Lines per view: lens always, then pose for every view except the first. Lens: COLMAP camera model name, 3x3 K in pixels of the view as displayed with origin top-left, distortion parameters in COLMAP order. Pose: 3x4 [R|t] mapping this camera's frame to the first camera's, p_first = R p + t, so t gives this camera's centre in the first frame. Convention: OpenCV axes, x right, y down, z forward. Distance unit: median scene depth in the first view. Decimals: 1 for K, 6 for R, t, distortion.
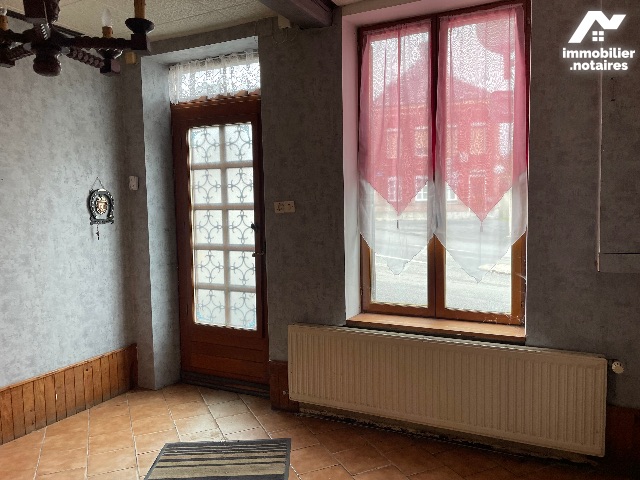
lens RADIAL K [[482.3, 0, 324.1], [0, 482.3, 246.9], [0, 0, 1]] dist [0.092559, -0.112821]
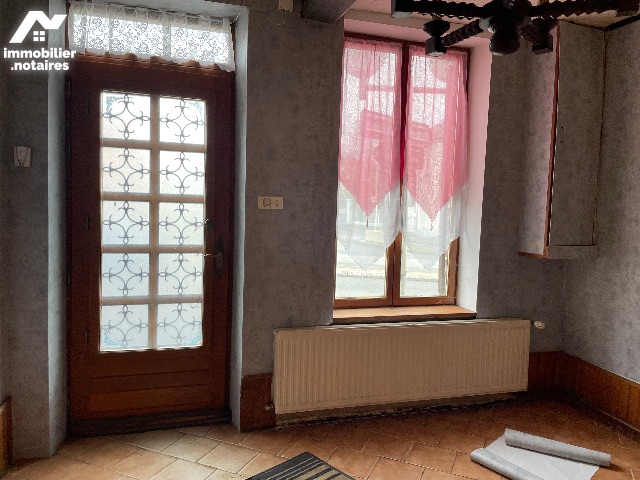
lens RADIAL K [[482.3, 0, 324.7], [0, 482.3, 236.9], [0, 0, 1]] dist [0.092559, -0.112821]
pose [[0.744193, -0.009783, 0.667894, -0.610419], [0.015851, 0.999870, -0.003016, -0.014020], [-0.667777, 0.012831, 0.744251, 0.254088]]
